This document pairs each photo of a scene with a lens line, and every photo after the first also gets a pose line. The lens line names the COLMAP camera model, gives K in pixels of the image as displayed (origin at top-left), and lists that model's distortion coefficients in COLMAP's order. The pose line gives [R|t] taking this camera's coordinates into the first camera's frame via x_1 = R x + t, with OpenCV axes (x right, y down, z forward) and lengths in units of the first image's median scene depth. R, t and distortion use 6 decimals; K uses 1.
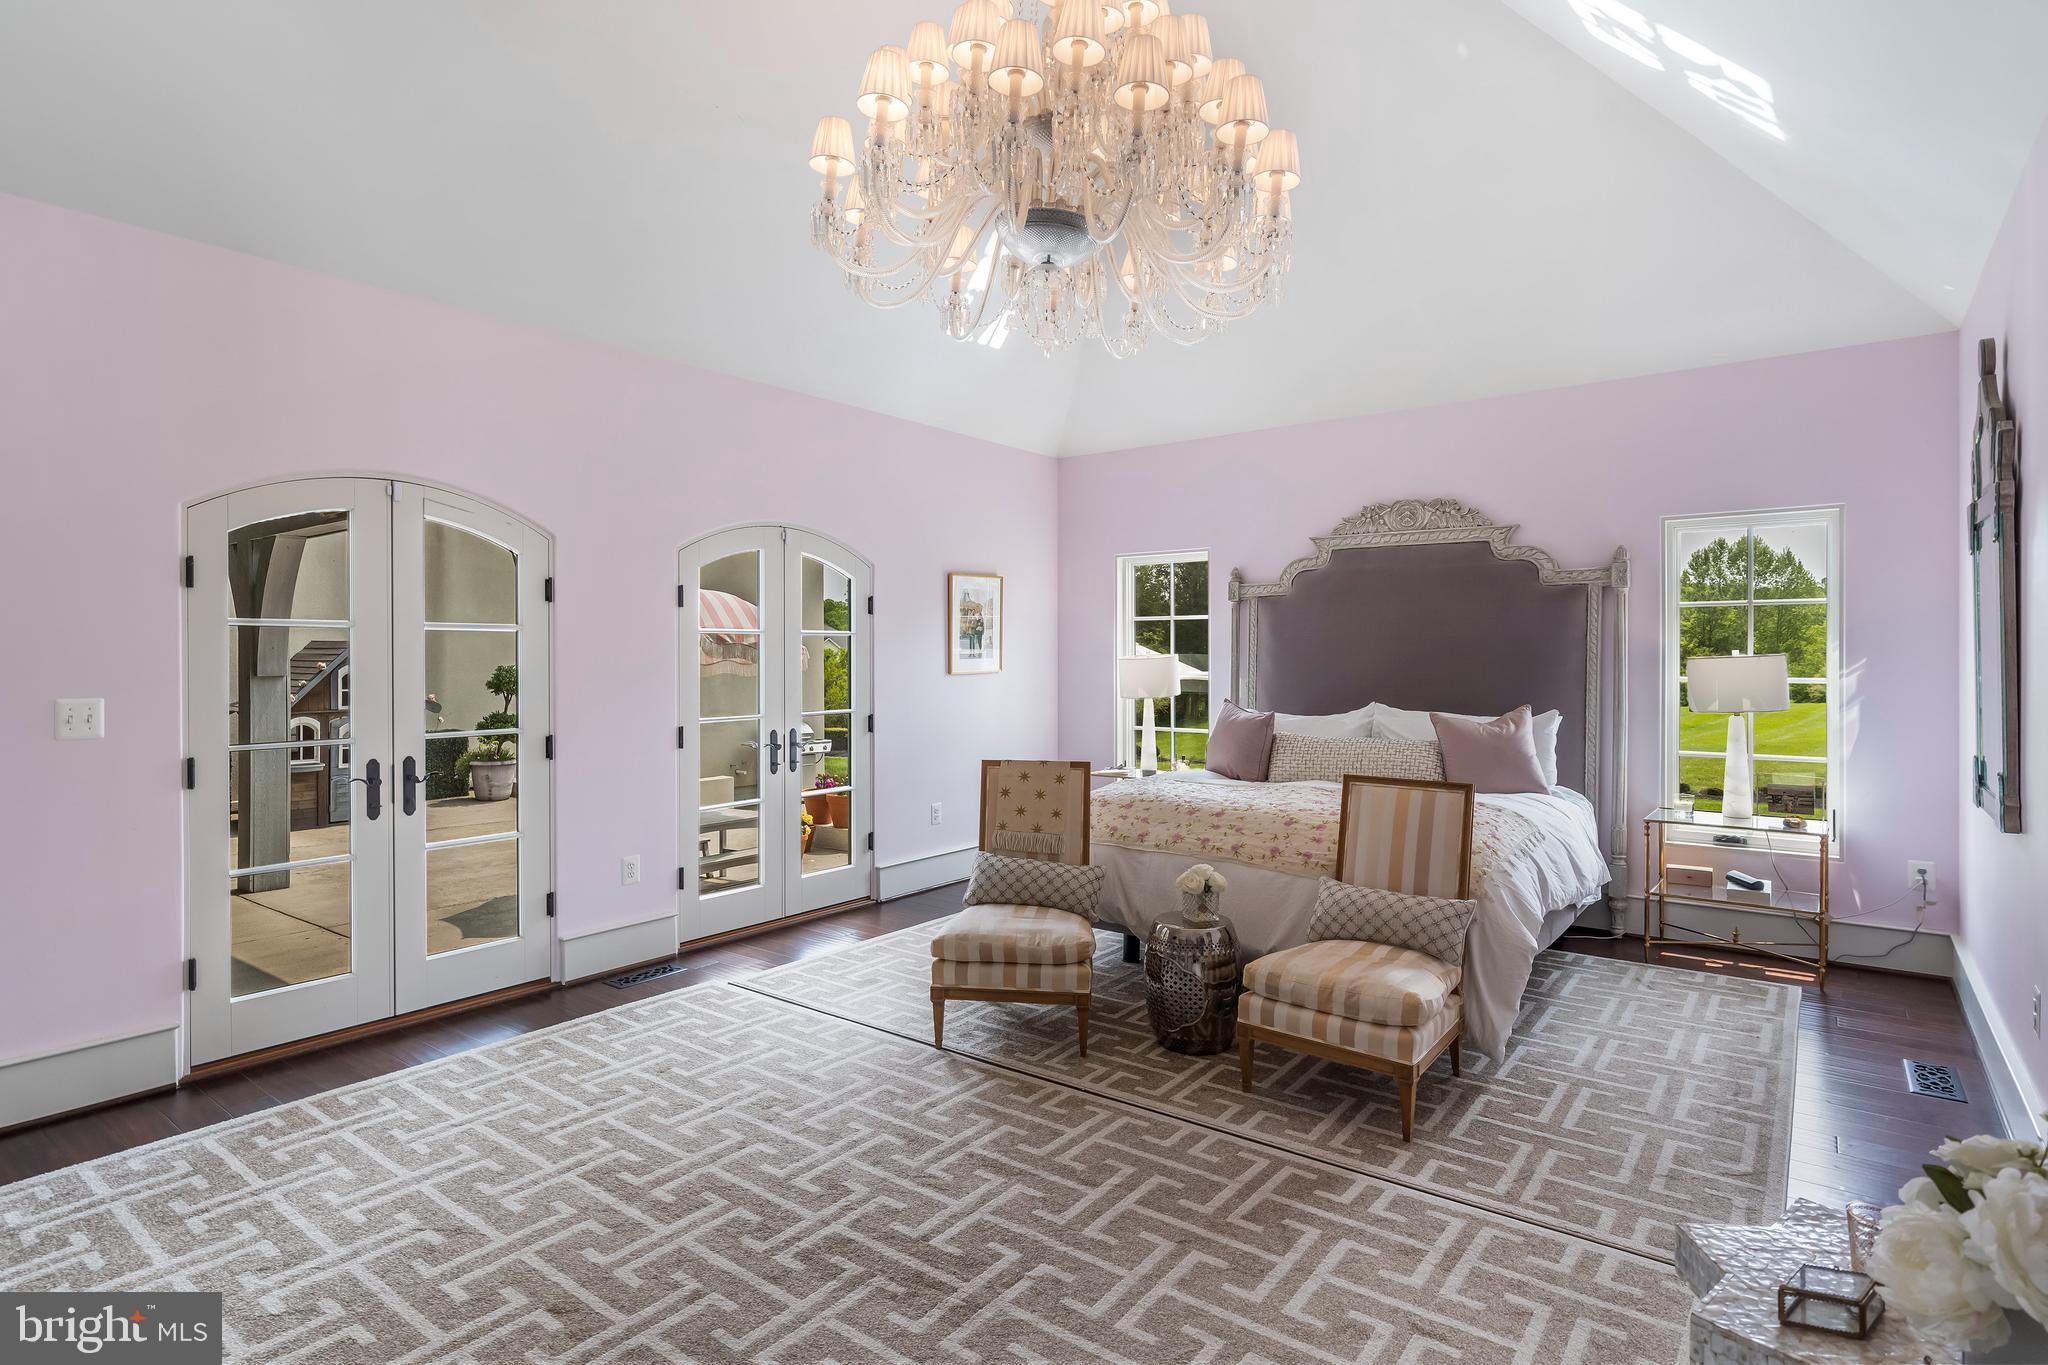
lens RADIAL K [[1038.9, 0, 984.1], [0, 1038.9, 667.2], [0, 0, 1]] dist [-0.004619, -0.000167]
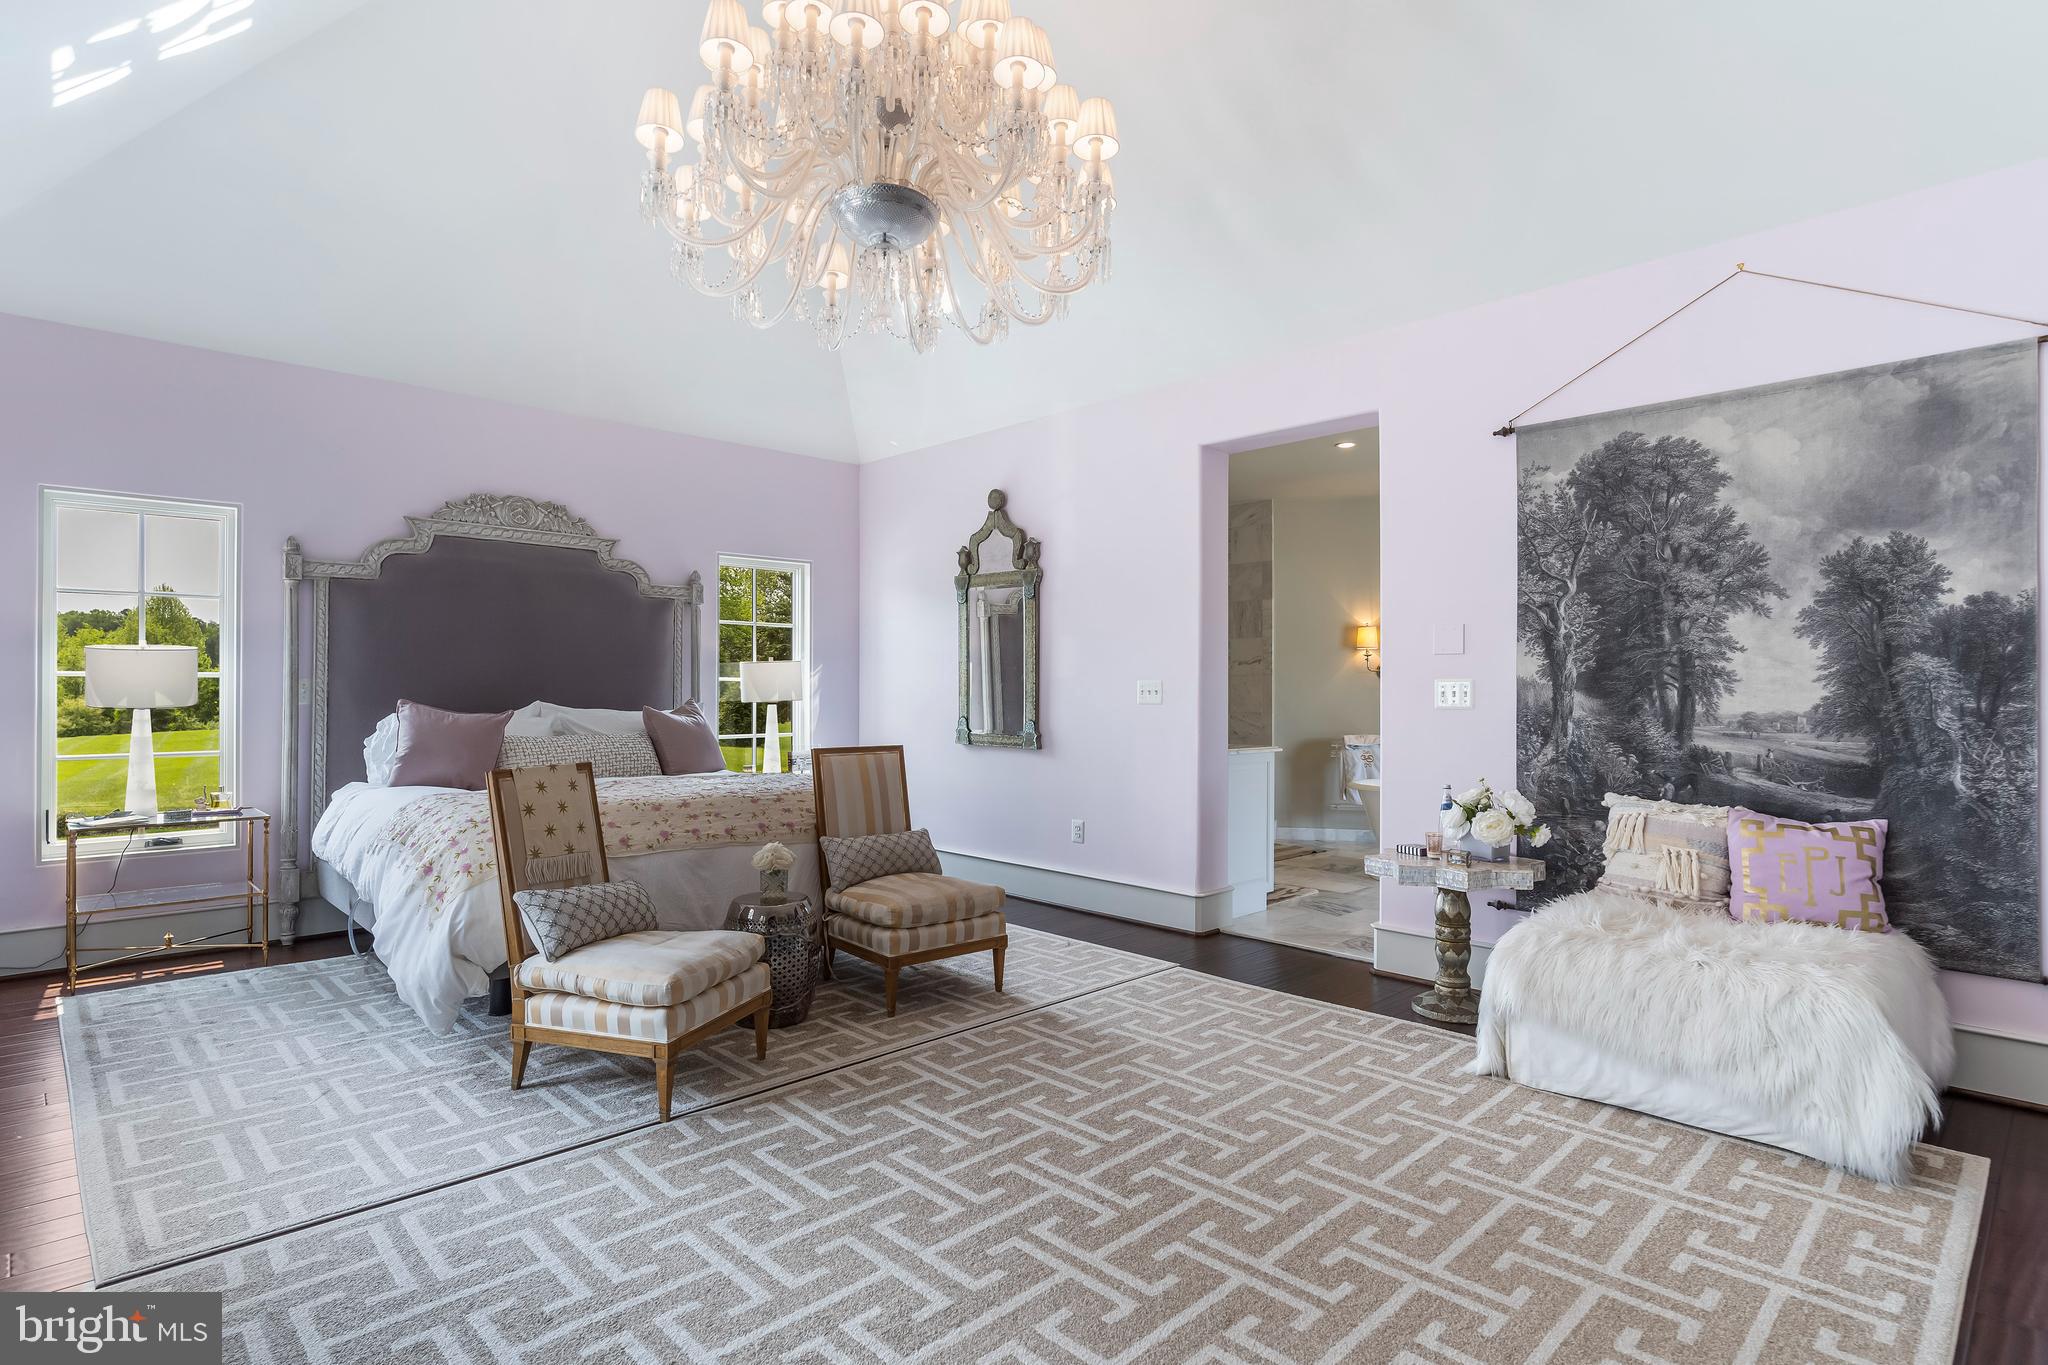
lens RADIAL K [[1038.9, 0, 1023.4], [0, 1038.9, 686.0], [0, 0, 1]] dist [-0.004619, -0.000167]
pose [[0.142926, 0.004267, 0.989724, -0.892368], [0.005893, 0.999969, -0.005162, 0.047067], [-0.989716, 0.006571, 0.142897, 0.696955]]
